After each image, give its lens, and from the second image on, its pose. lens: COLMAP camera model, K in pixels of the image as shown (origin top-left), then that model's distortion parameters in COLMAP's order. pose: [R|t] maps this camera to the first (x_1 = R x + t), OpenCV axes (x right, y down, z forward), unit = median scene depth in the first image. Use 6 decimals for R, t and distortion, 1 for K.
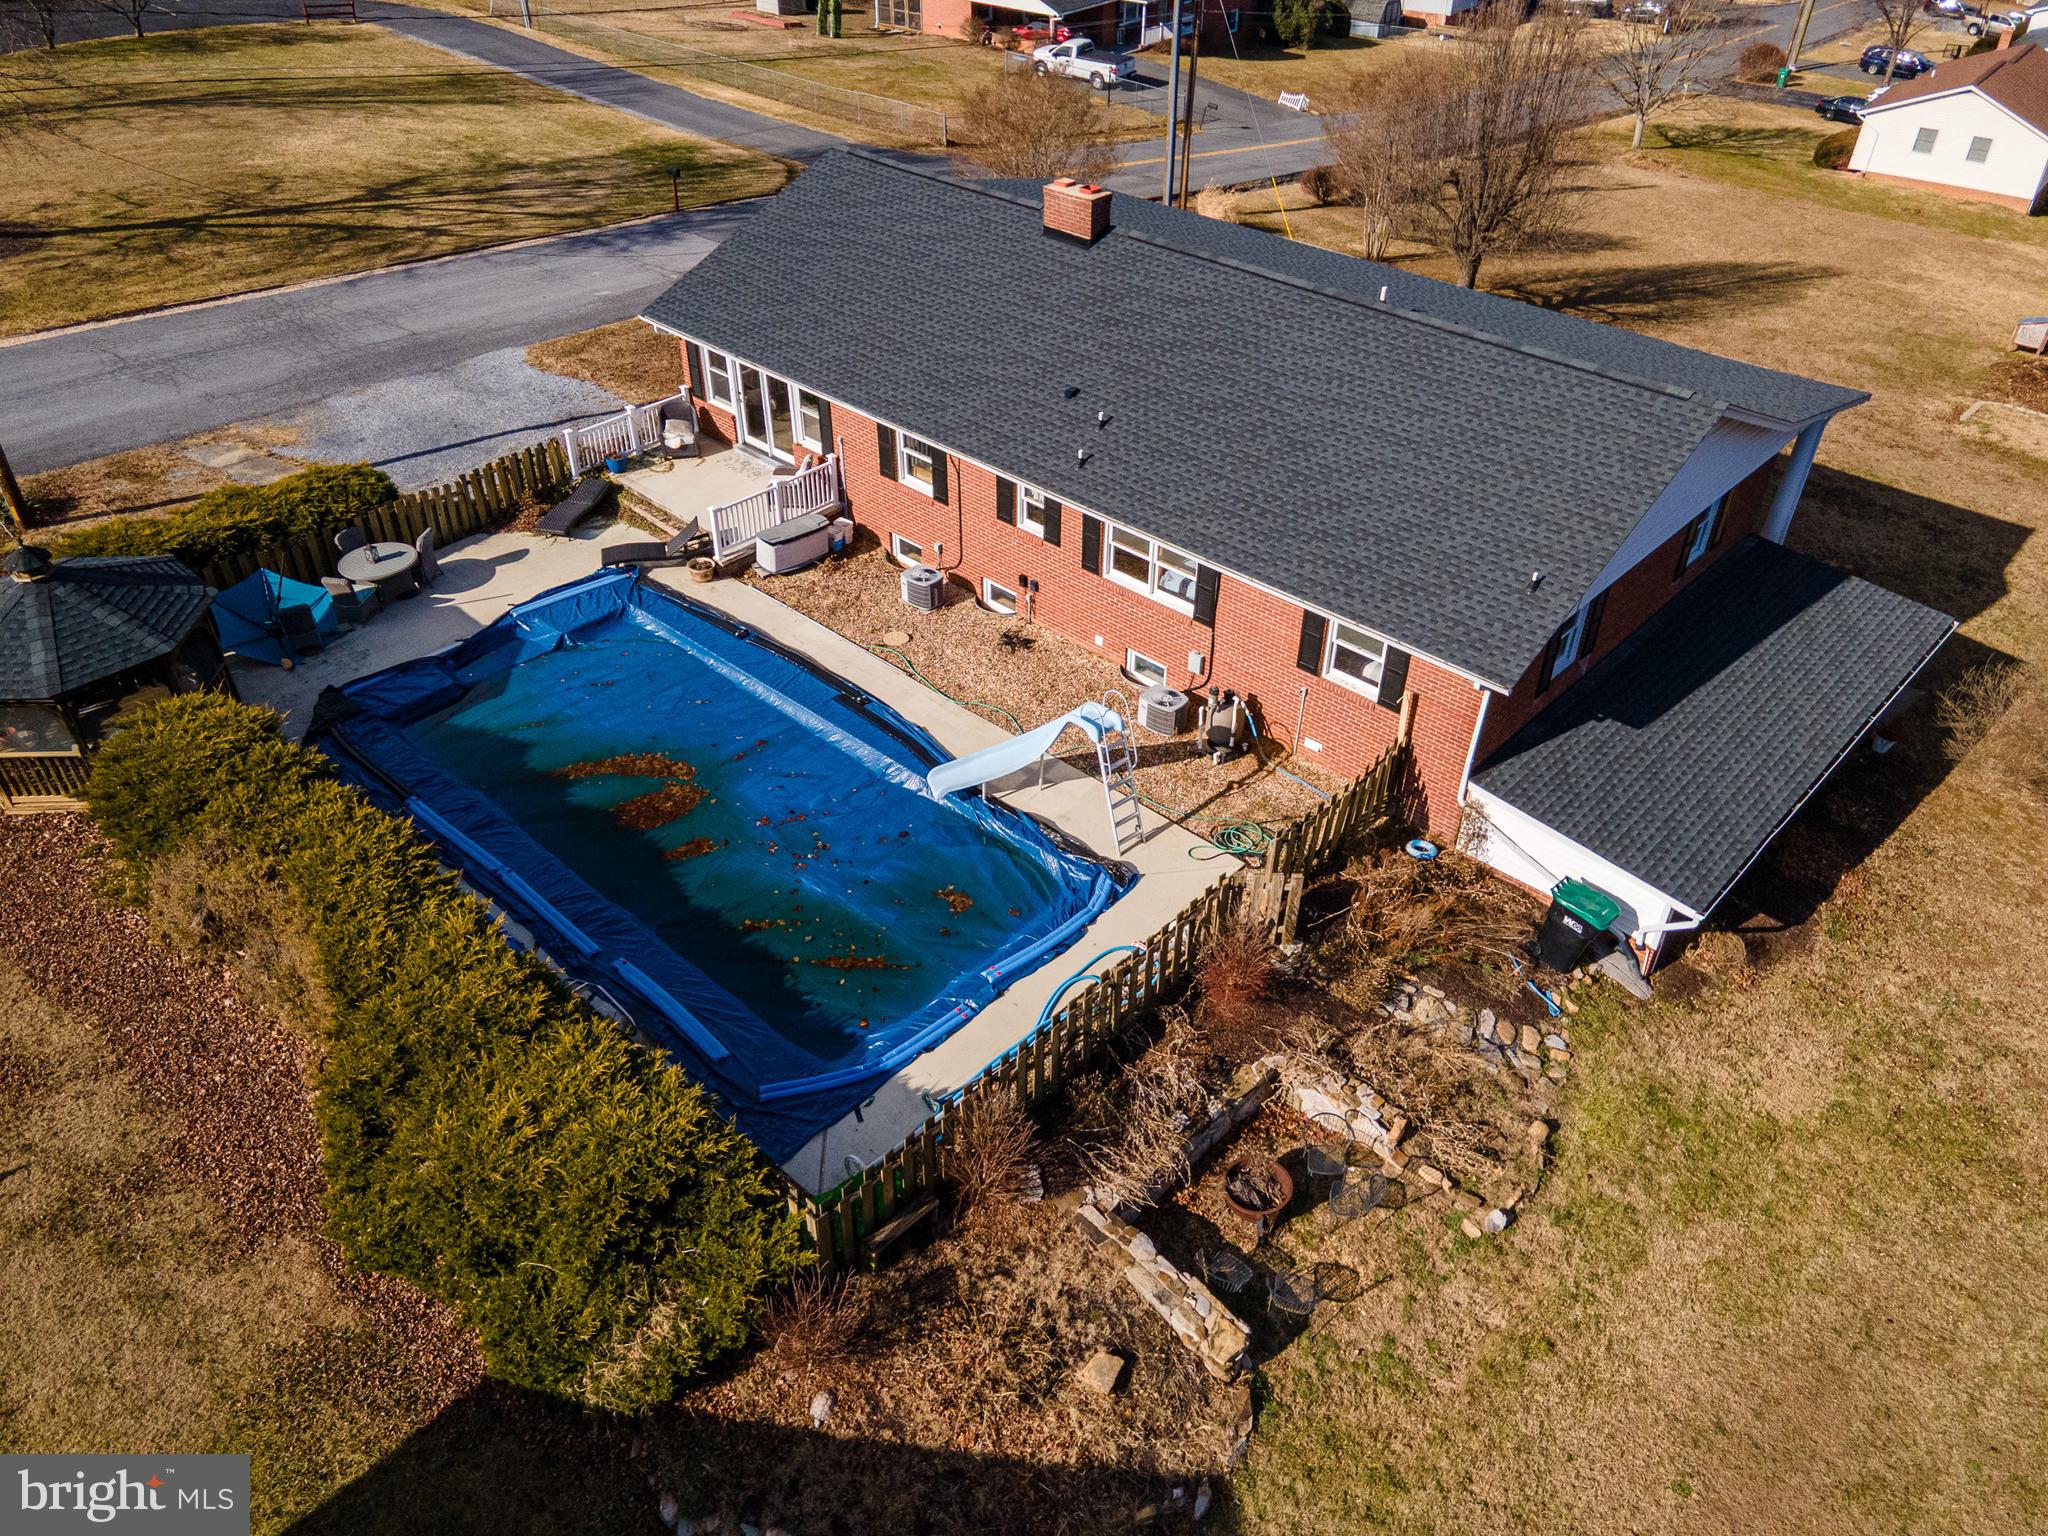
lens RADIAL K [[1498.1, 0, 1030.3], [0, 1498.1, 758.1], [0, 0, 1]] dist [0.025671, 0.024284]
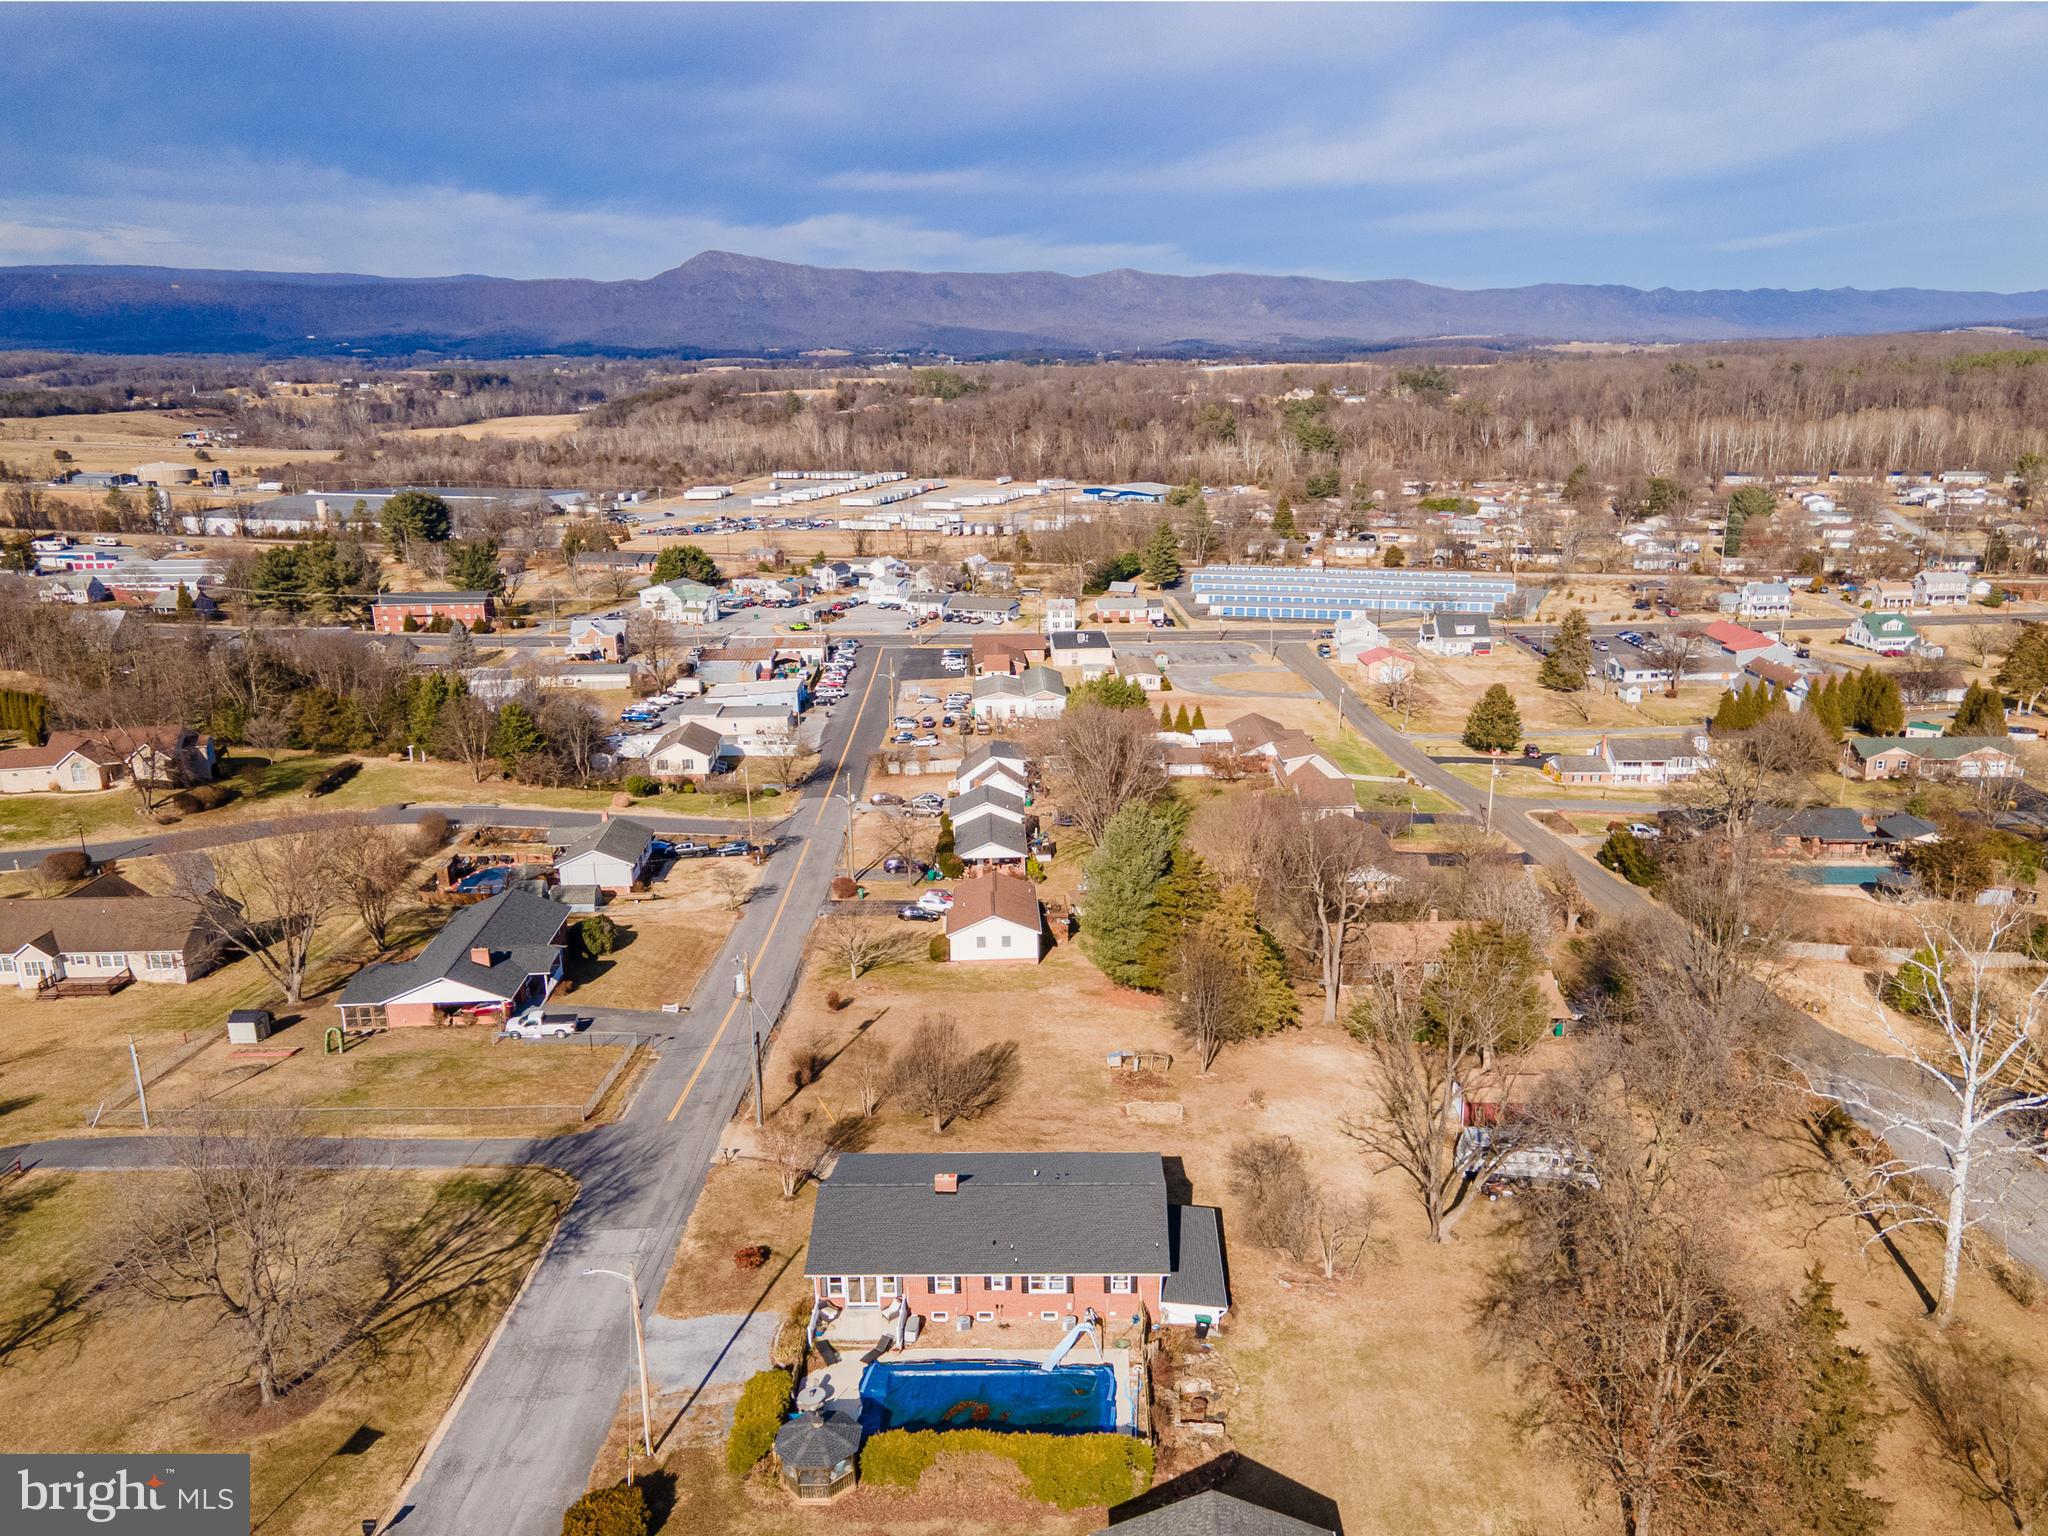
lens RADIAL K [[1596.6, 0, 1076.9], [0, 1596.6, 821.9], [0, 0, 1]] dist [0.018772, 0.040250]
pose [[0.737688, -0.211449, 0.641175, -1.785359], [0.416395, 0.890049, -0.185549, -0.328215], [-0.531443, 0.403859, 0.744625, -1.927753]]
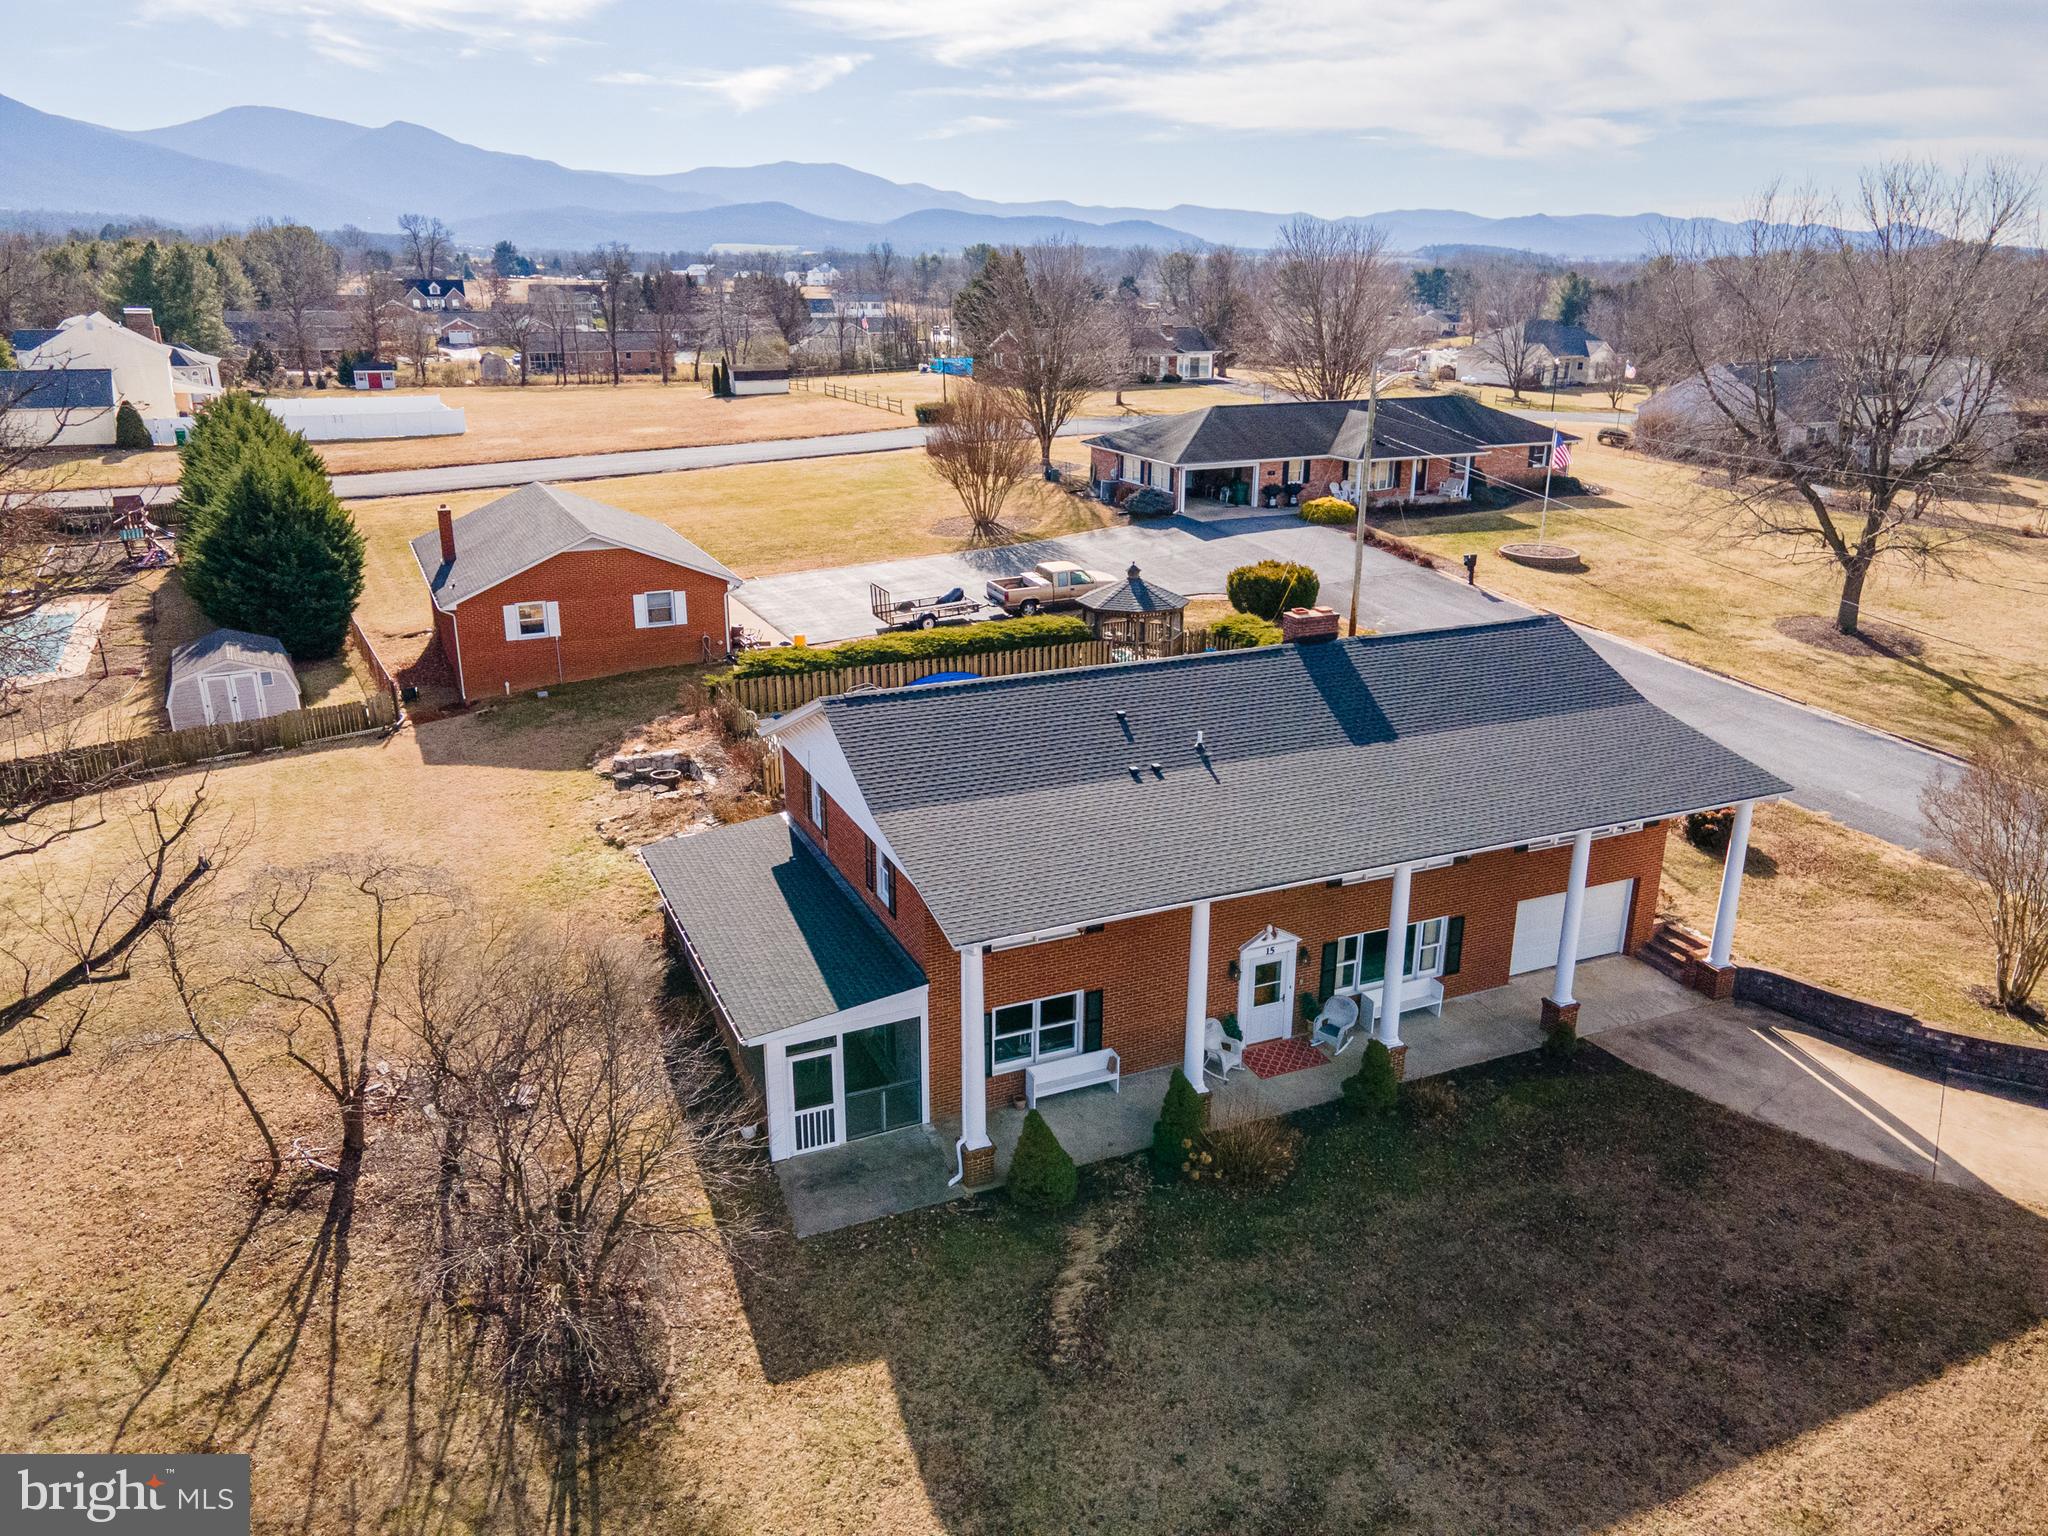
lens RADIAL K [[1498.1, 0, 1031.8], [0, 1498.1, 757.6], [0, 0, 1]] dist [0.025671, 0.024284]
pose [[-0.385425, 0.284861, -0.877668, 1.367017], [-0.561489, 0.682388, 0.468056, -0.808480], [0.732242, 0.673201, -0.103063, 1.105104]]
